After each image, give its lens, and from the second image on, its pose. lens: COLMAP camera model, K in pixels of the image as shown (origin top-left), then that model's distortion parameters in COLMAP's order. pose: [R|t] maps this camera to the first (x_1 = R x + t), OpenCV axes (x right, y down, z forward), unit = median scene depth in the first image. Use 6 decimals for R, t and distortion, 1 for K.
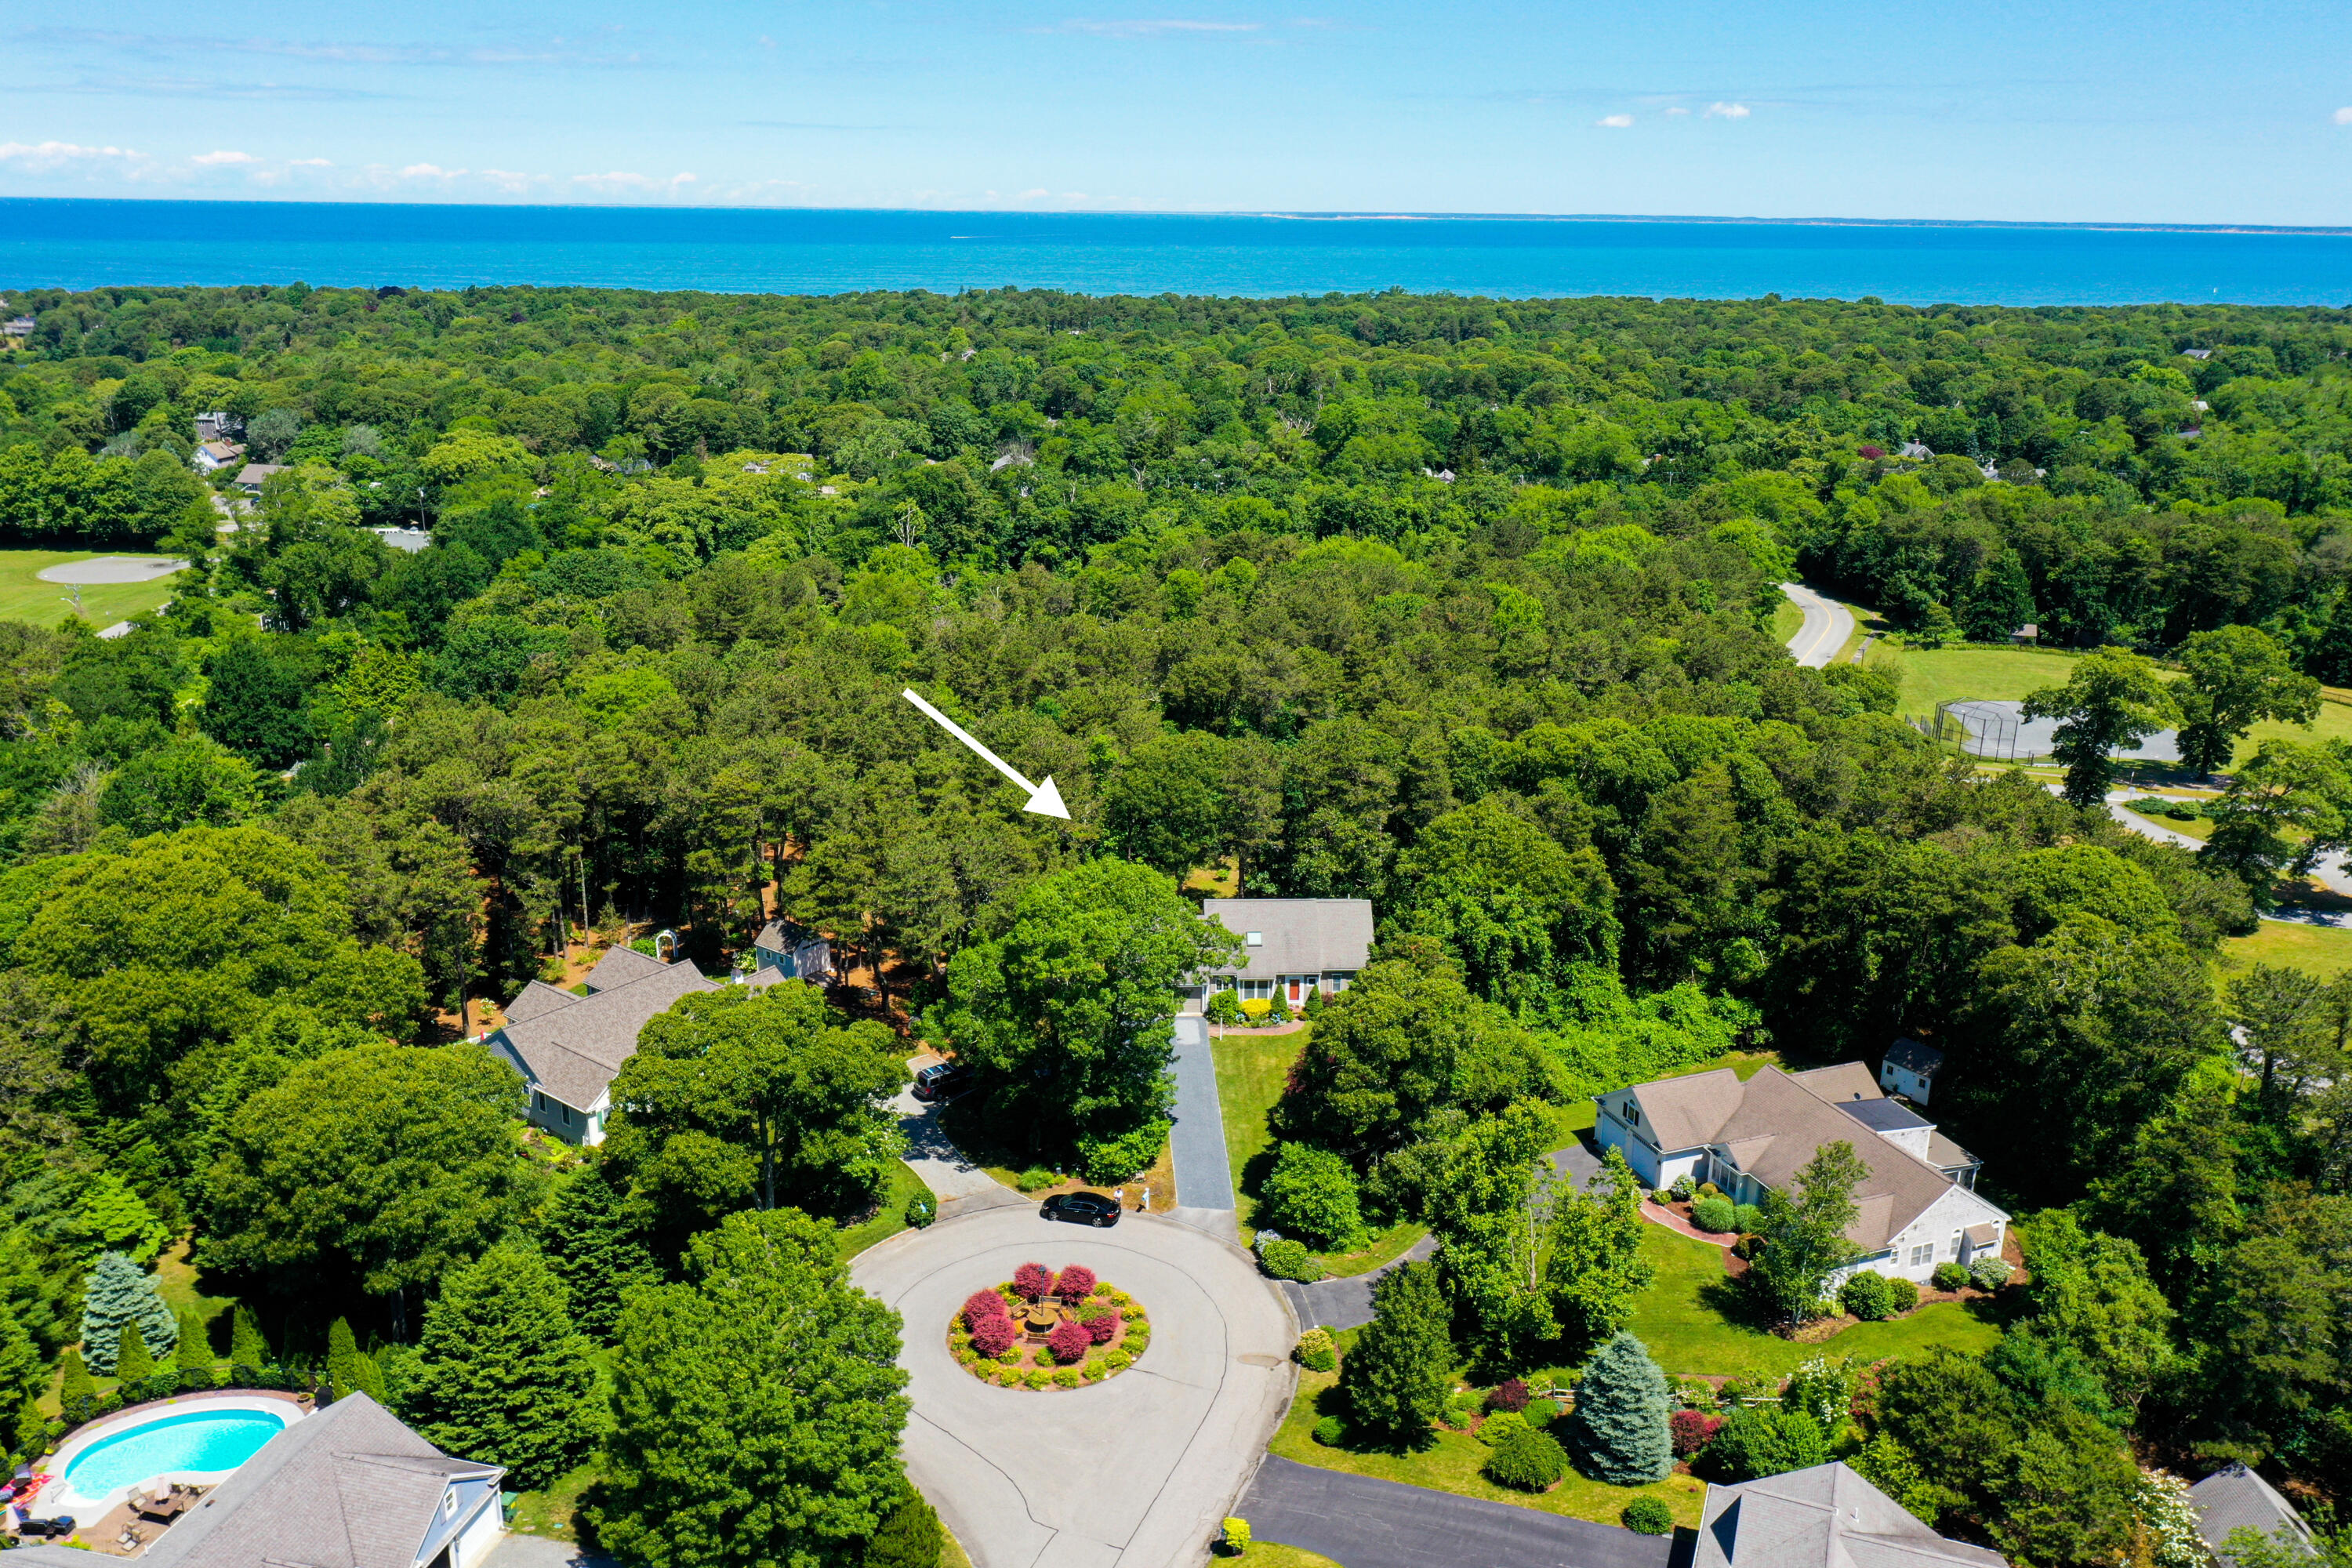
lens RADIAL K [[2031.9, 0, 1176.0], [0, 2031.9, 784.0], [0, 0, 1]] dist [-0.009124, -0.005332]
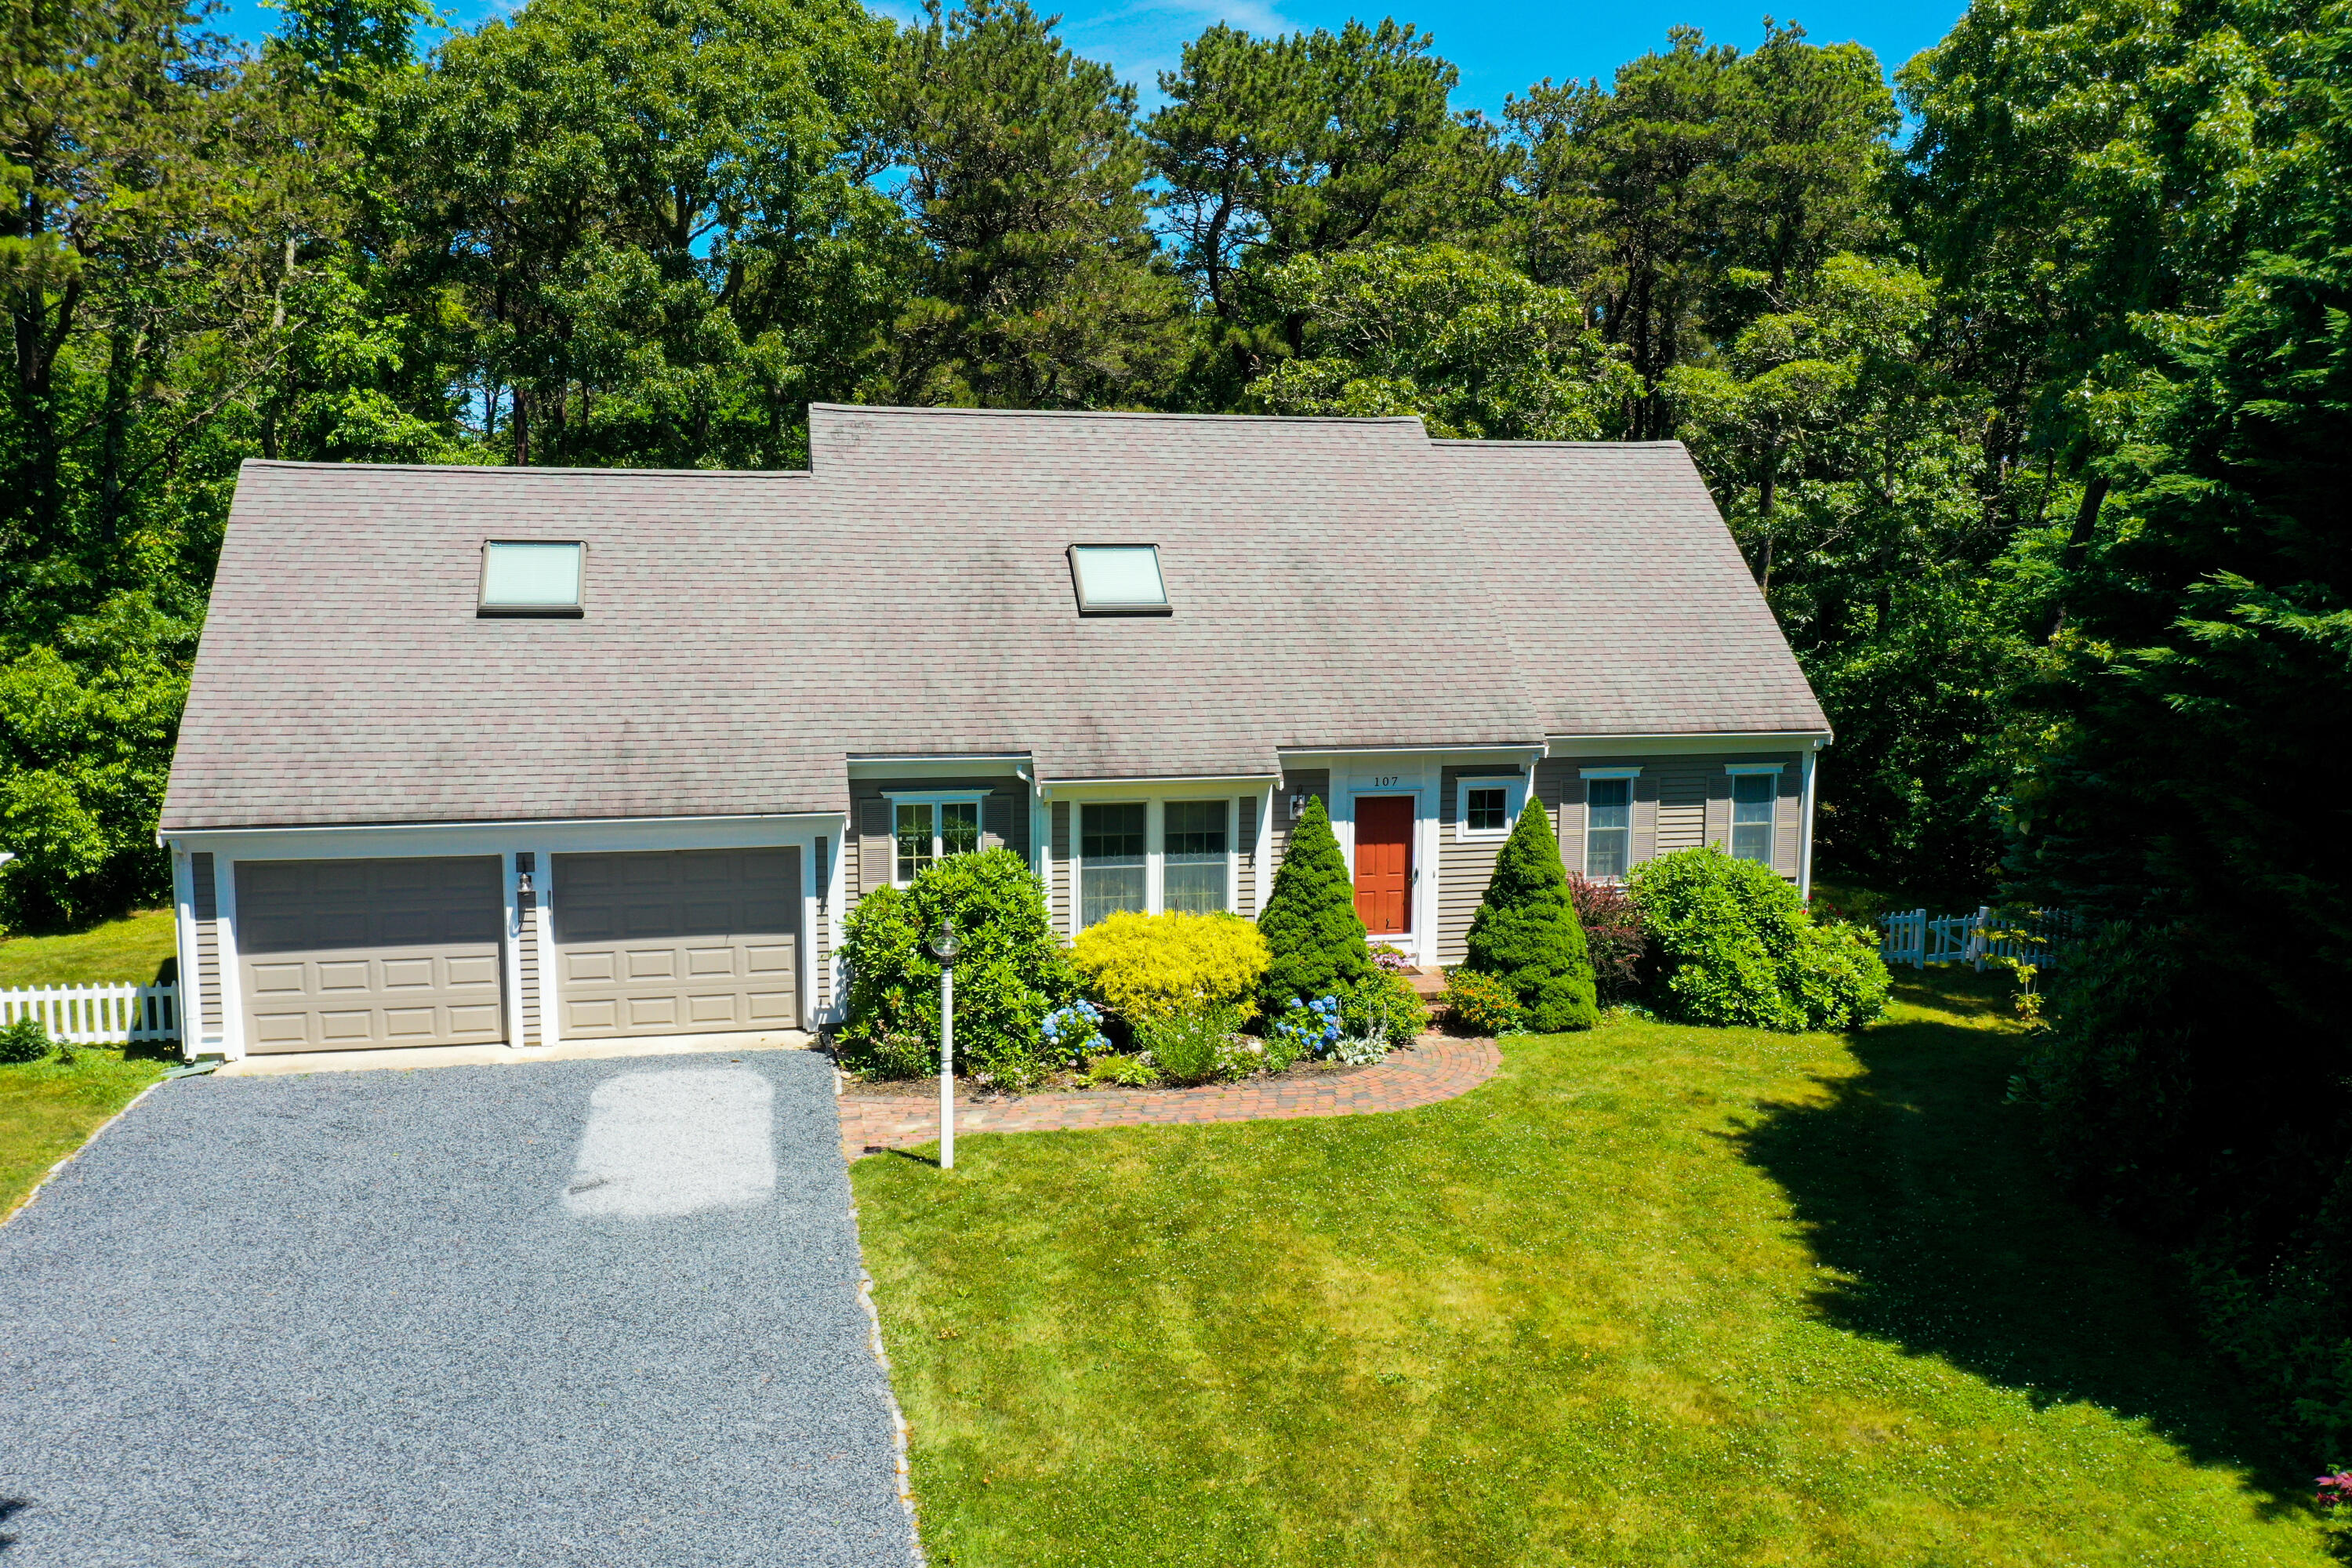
lens RADIAL K [[1888.5, 0, 1176.0], [0, 1888.5, 784.0], [0, 0, 1]] dist [-0.026729, 0.015770]
pose [[0.984609, -0.030022, 0.172172, 0.016667], [0.059127, 0.984267, -0.166501, 0.122472], [-0.164464, 0.174119, 0.970893, 0.880245]]
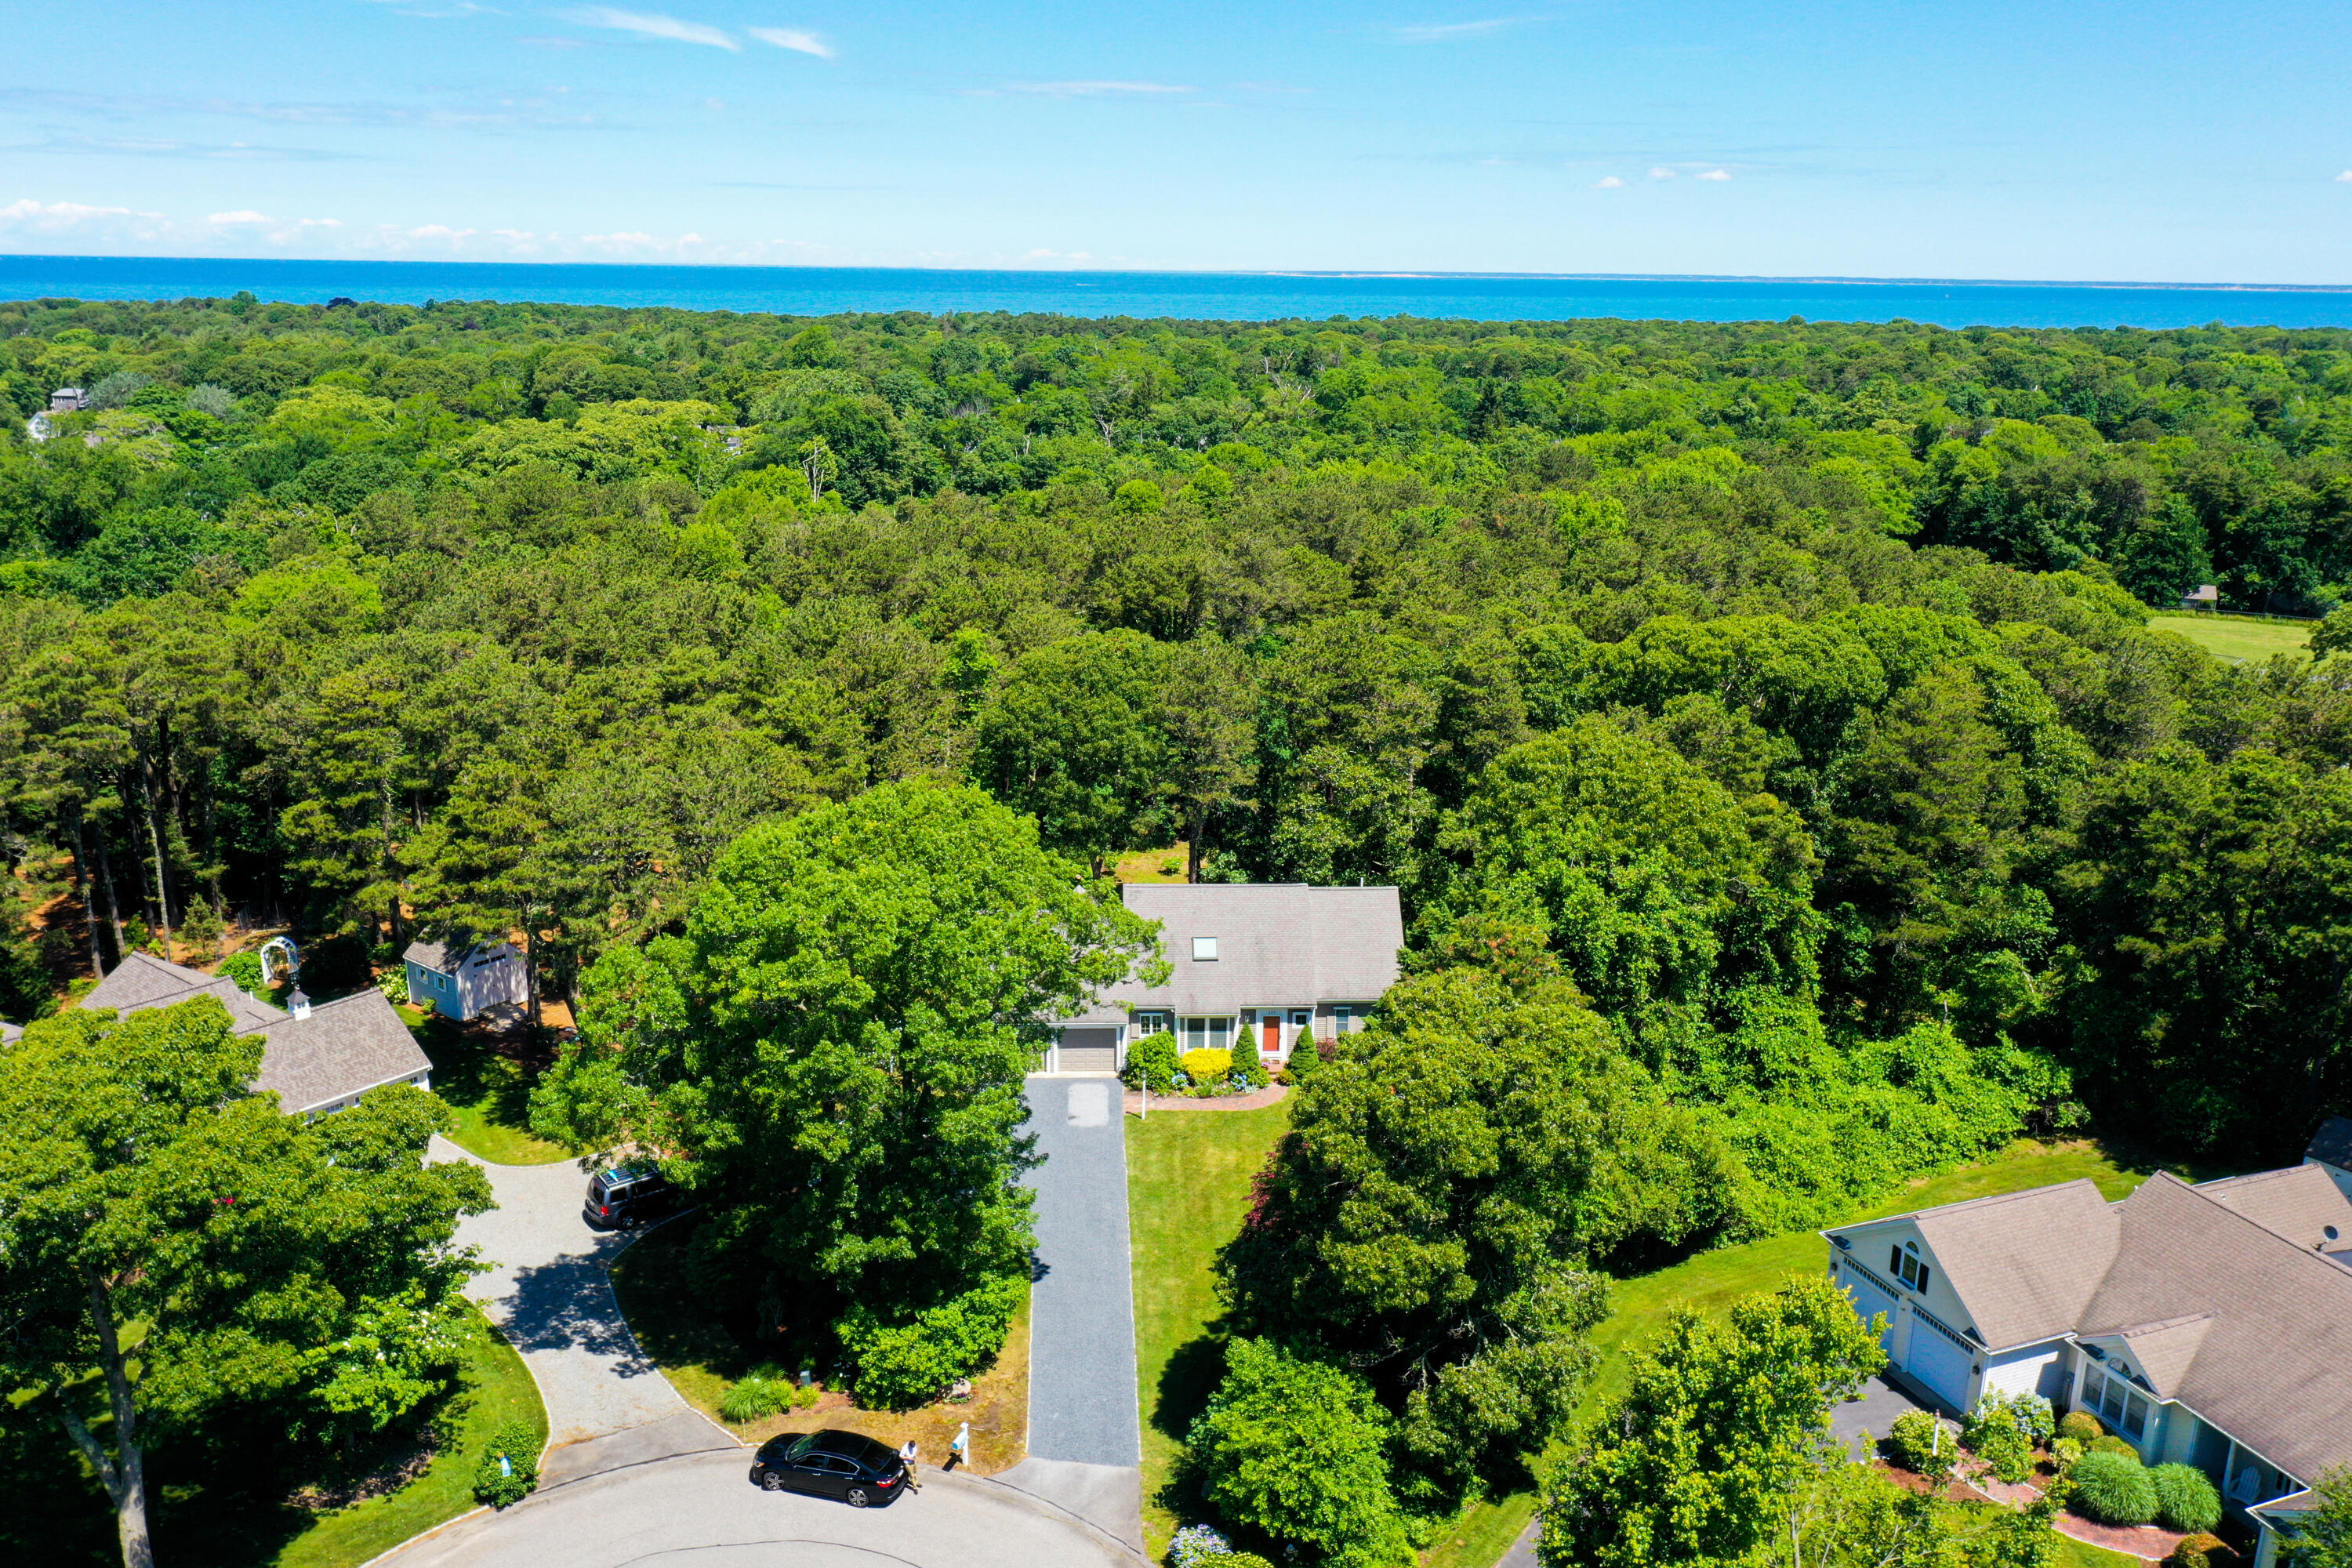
lens RADIAL K [[1888.5, 0, 1176.0], [0, 1888.5, 784.0], [0, 0, 1]] dist [-0.026729, 0.015770]
pose [[0.999959, 0.001381, -0.009002, 0.036007], [-0.001726, 0.999258, -0.038470, 0.050617], [0.008942, 0.038484, 0.999219, 0.453688]]
